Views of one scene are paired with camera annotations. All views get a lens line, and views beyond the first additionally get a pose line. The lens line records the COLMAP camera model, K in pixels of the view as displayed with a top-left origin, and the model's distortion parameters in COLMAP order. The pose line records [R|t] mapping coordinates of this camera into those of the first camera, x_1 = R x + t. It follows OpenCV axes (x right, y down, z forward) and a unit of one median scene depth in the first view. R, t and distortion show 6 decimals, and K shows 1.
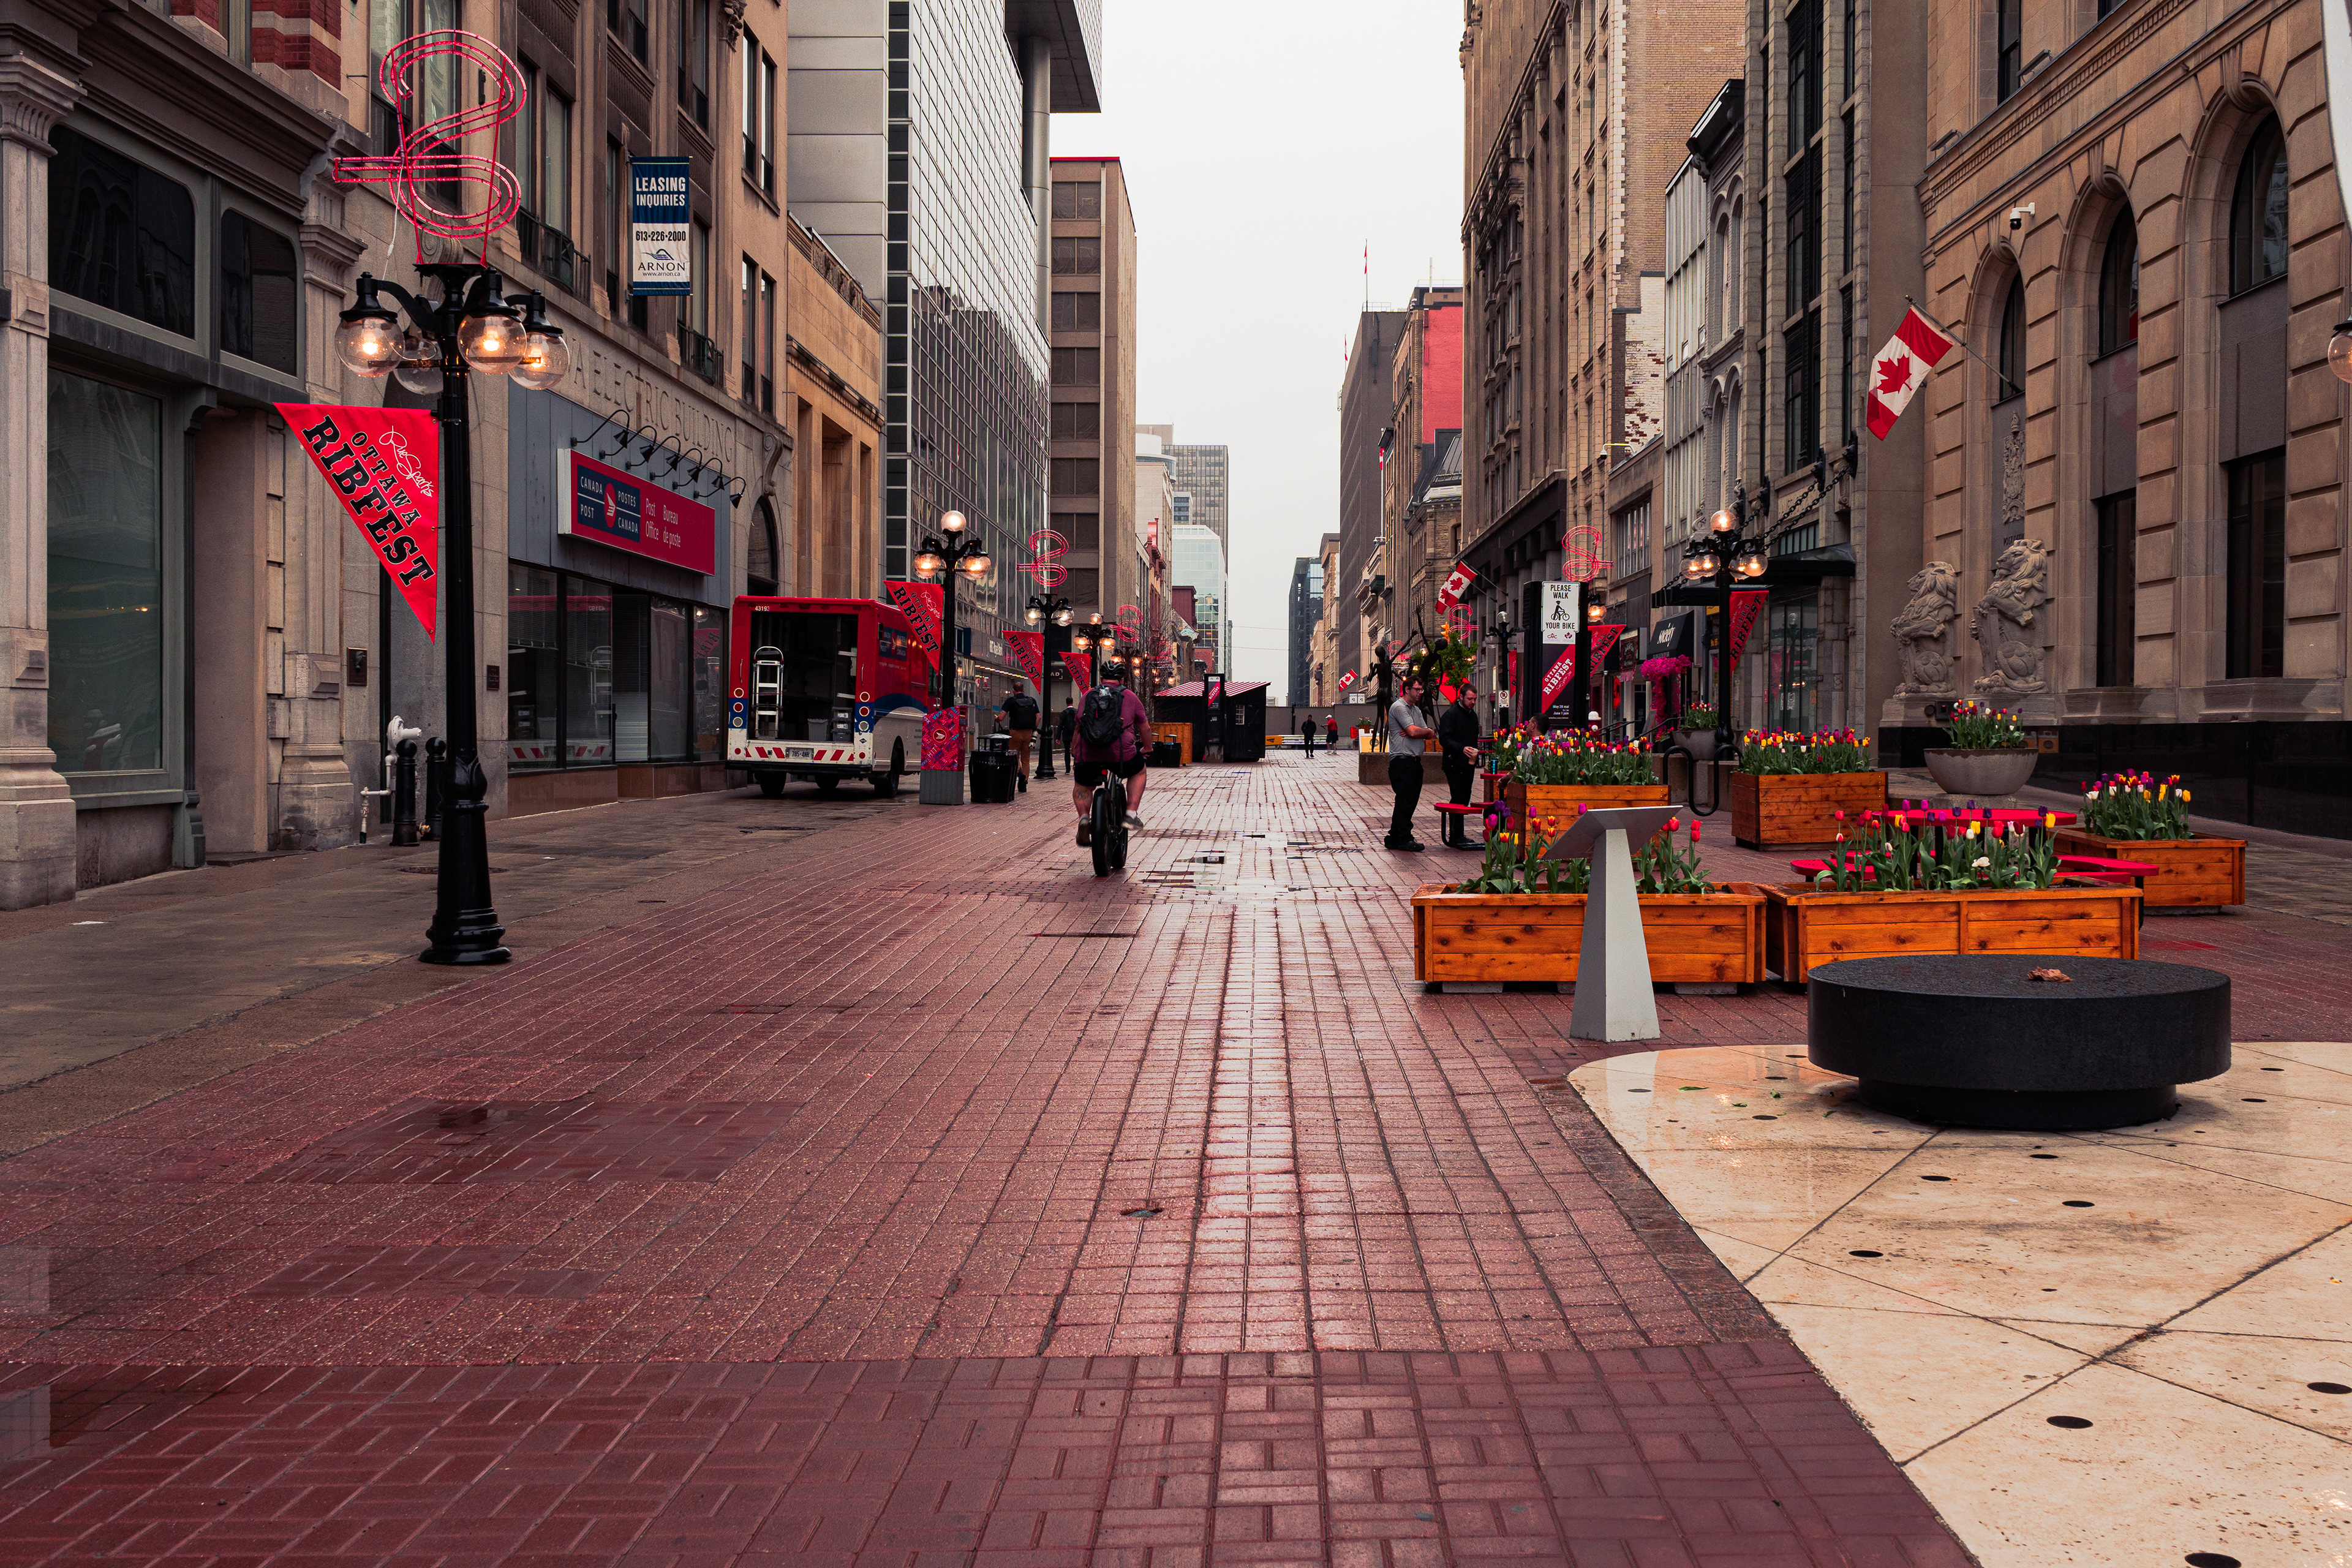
lens RADIAL K [[2501.4, 0, 1179.0], [0, 2501.4, 779.7], [0, 0, 1]] dist [-0.013782, 0.000000]
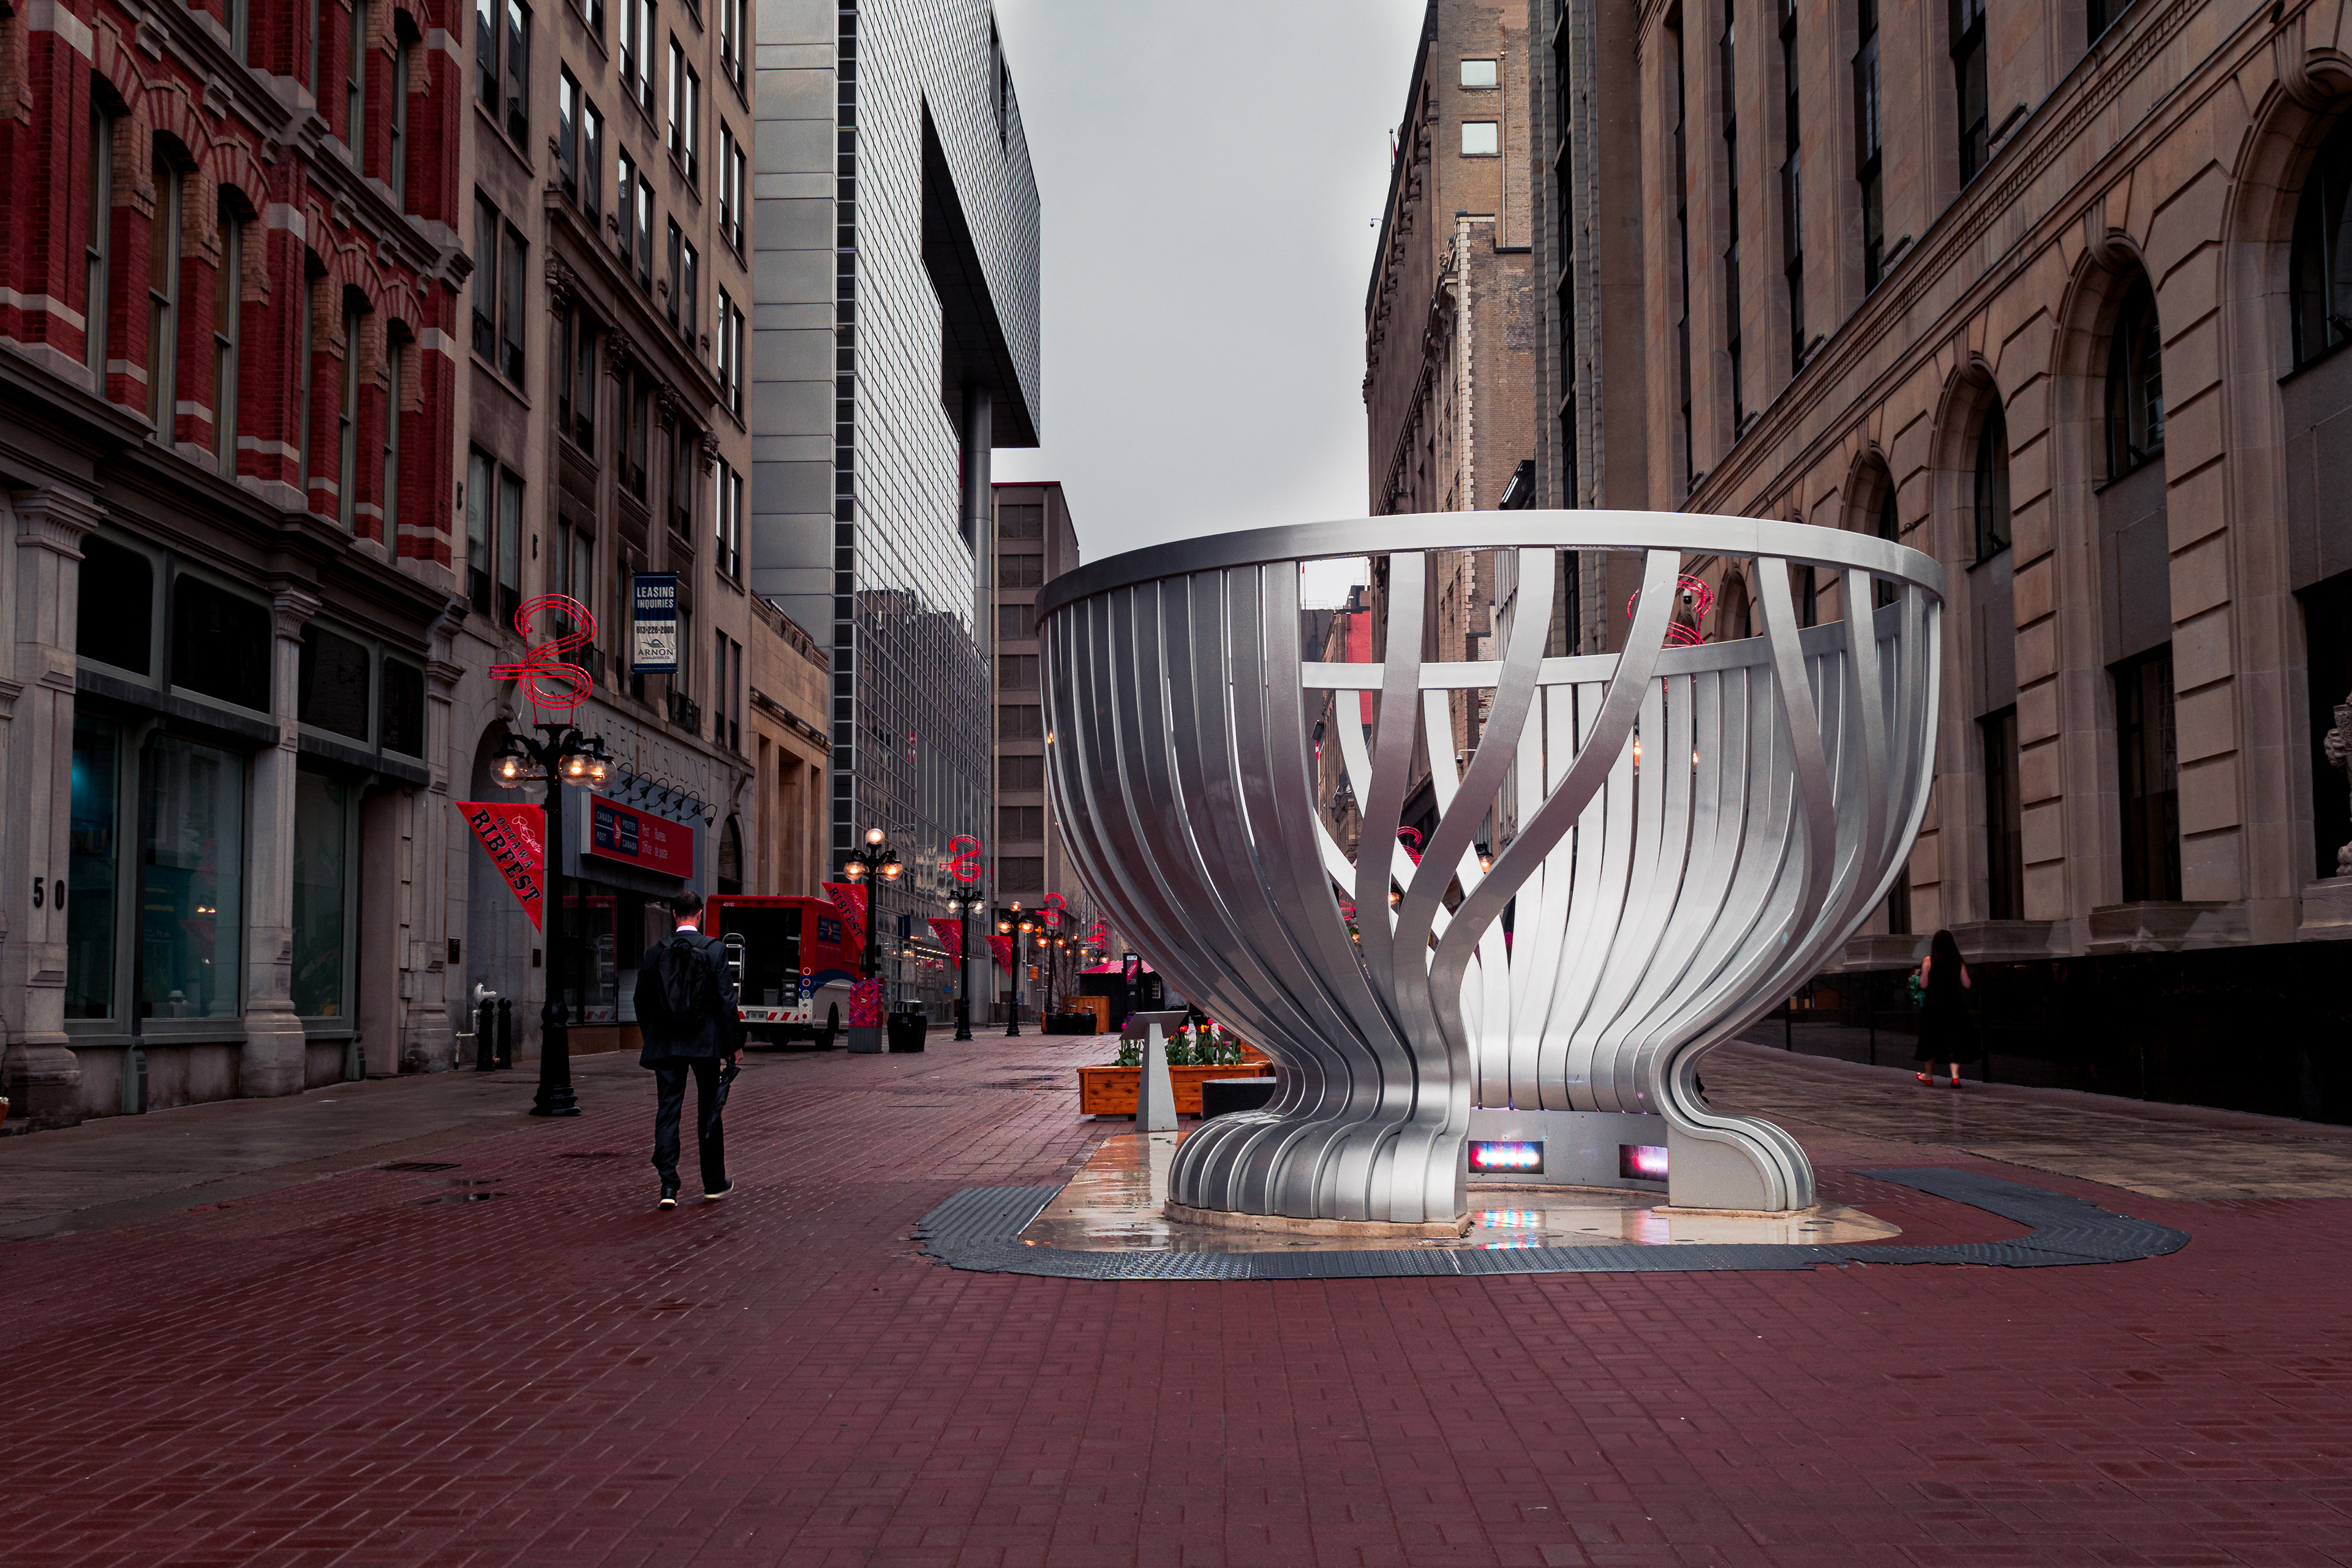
lens RADIAL K [[3002.2, 0, 1176.5], [0, 3002.2, 780.3], [0, 0, 1]] dist [-0.021004, 0.000000]
pose [[0.999749, -0.011160, -0.019411, 0.102826], [0.009127, 0.994758, -0.101848, 0.030156], [0.020446, 0.101645, 0.994611, -0.587358]]
